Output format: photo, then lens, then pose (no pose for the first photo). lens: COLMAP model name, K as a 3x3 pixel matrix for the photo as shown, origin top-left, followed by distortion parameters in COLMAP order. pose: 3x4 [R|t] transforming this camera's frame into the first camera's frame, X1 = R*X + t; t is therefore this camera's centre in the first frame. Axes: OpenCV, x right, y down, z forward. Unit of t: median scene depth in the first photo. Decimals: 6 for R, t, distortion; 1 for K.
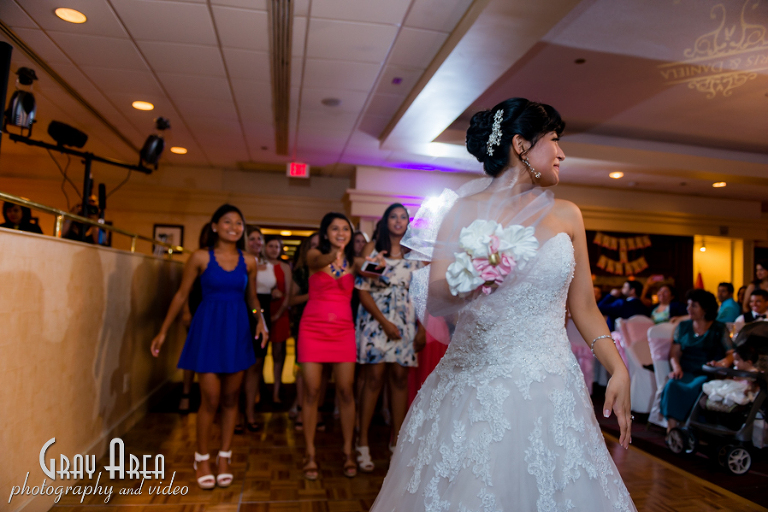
lens RADIAL K [[513.7, 0, 374.7], [0, 513.7, 277.6], [0, 0, 1]] dist [-0.053761, -0.002360]
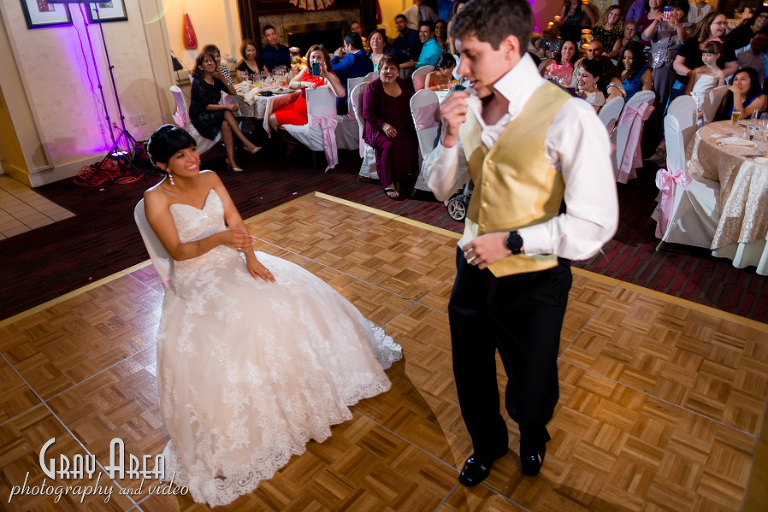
lens RADIAL K [[535.9, 0, 384.0], [0, 535.9, 256.0], [0, 0, 1]] dist [-0.043226, -0.007452]
pose [[0.756501, -0.342498, 0.557137, -0.098827], [0.040293, 0.874692, 0.483002, -0.075377], [-0.652750, -0.342942, 0.675506, 0.126375]]
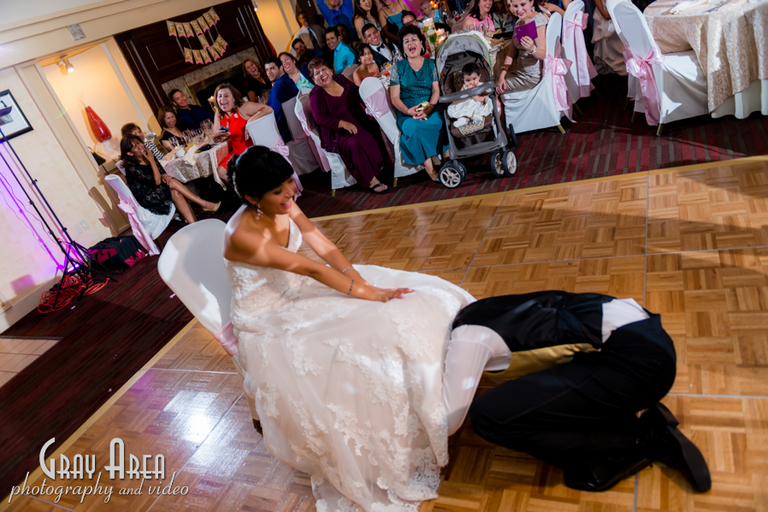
lens RADIAL K [[535.9, 0, 384.0], [0, 535.9, 256.0], [0, 0, 1]] dist [-0.043226, -0.007452]
pose [[0.526707, -0.559924, 0.639582, -0.132513], [0.333278, 0.828192, 0.450582, -0.042273], [-0.781988, -0.024166, 0.622825, 0.187387]]
